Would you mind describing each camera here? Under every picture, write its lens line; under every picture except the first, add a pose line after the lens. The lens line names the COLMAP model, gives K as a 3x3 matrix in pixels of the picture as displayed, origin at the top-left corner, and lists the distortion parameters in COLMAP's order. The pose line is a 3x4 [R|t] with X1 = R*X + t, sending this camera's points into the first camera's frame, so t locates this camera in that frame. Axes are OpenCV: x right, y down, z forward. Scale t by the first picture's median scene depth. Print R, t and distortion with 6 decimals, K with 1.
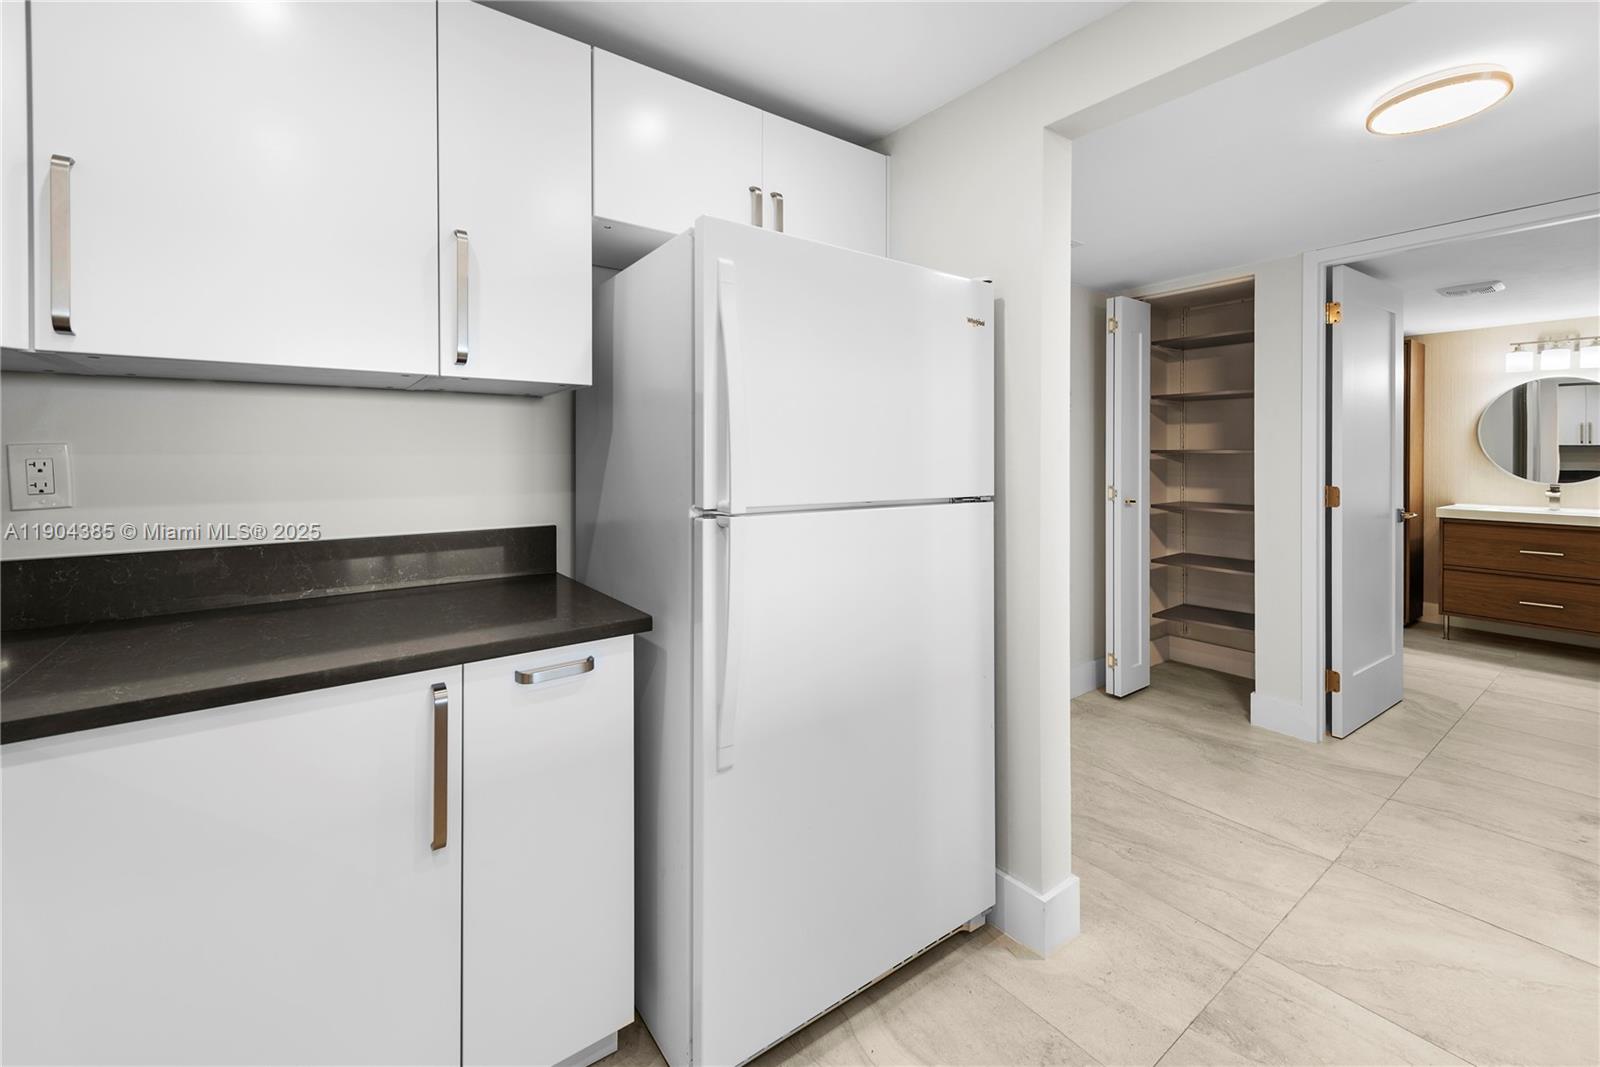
lens RADIAL K [[664.3, 0, 800.7], [0, 664.3, 452.2], [0, 0, 1]] dist [0.001230, -0.000796]
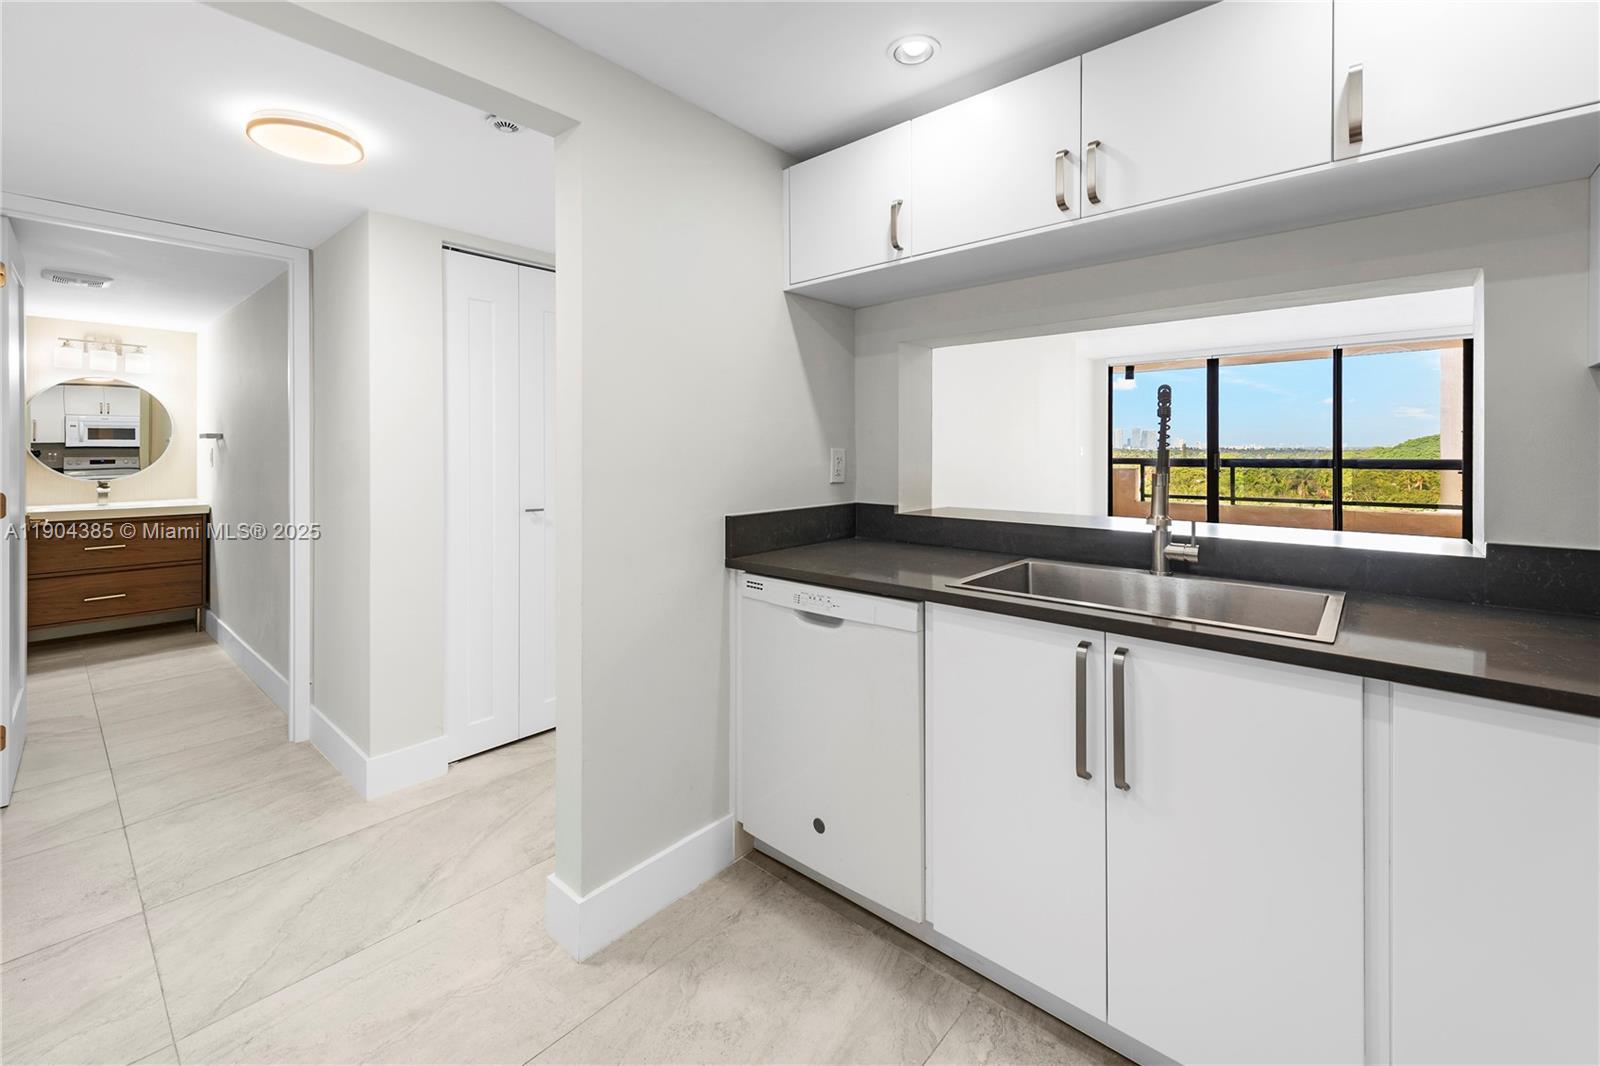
lens RADIAL K [[664.3, 0, 800.7], [0, 664.3, 451.7], [0, 0, 1]] dist [0.001230, -0.000796]
pose [[-0.216319, -0.003798, 0.976315, -0.155183], [0.000202, 0.999992, 0.003935, -0.000826], [-0.976323, 0.001048, -0.216317, 0.206265]]
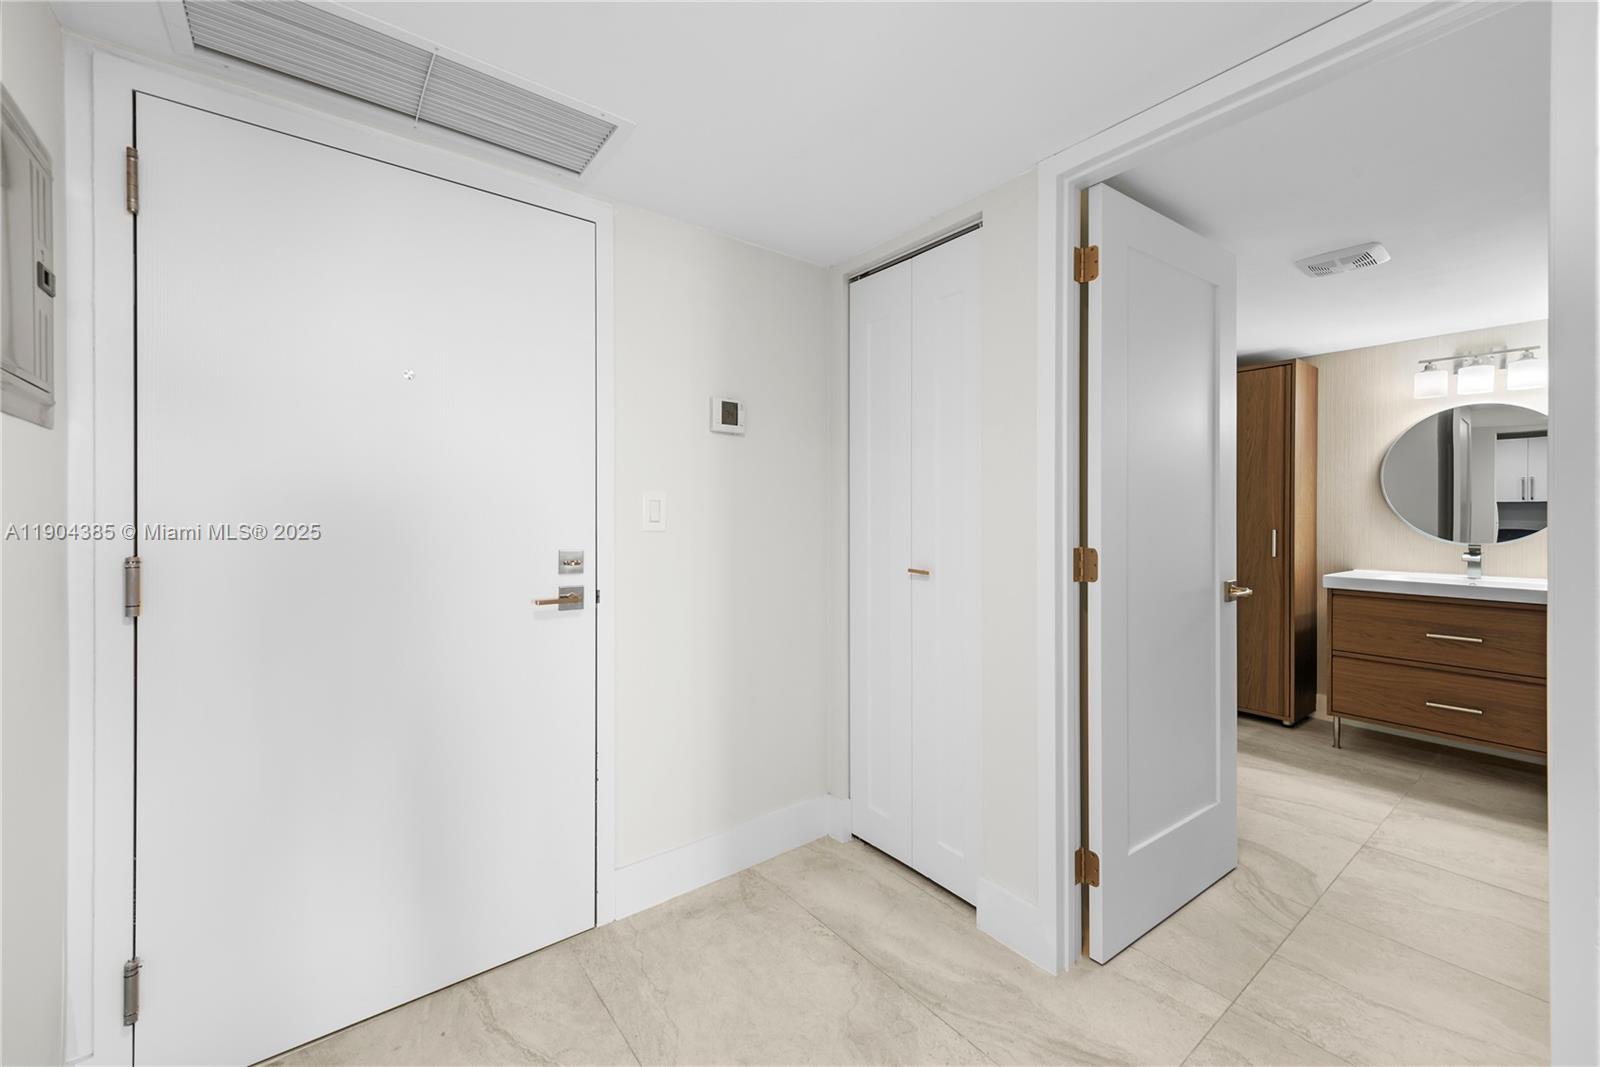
lens RADIAL K [[643.7, 0, 806.3], [0, 643.7, 515.2], [0, 0, 1]] dist [0.006929, -0.000672]
pose [[0.999715, -0.001210, 0.023828, 0.465577], [0.001214, 0.999999, -0.000155, 0.018684], [-0.023828, 0.000184, 0.999716, 0.365977]]
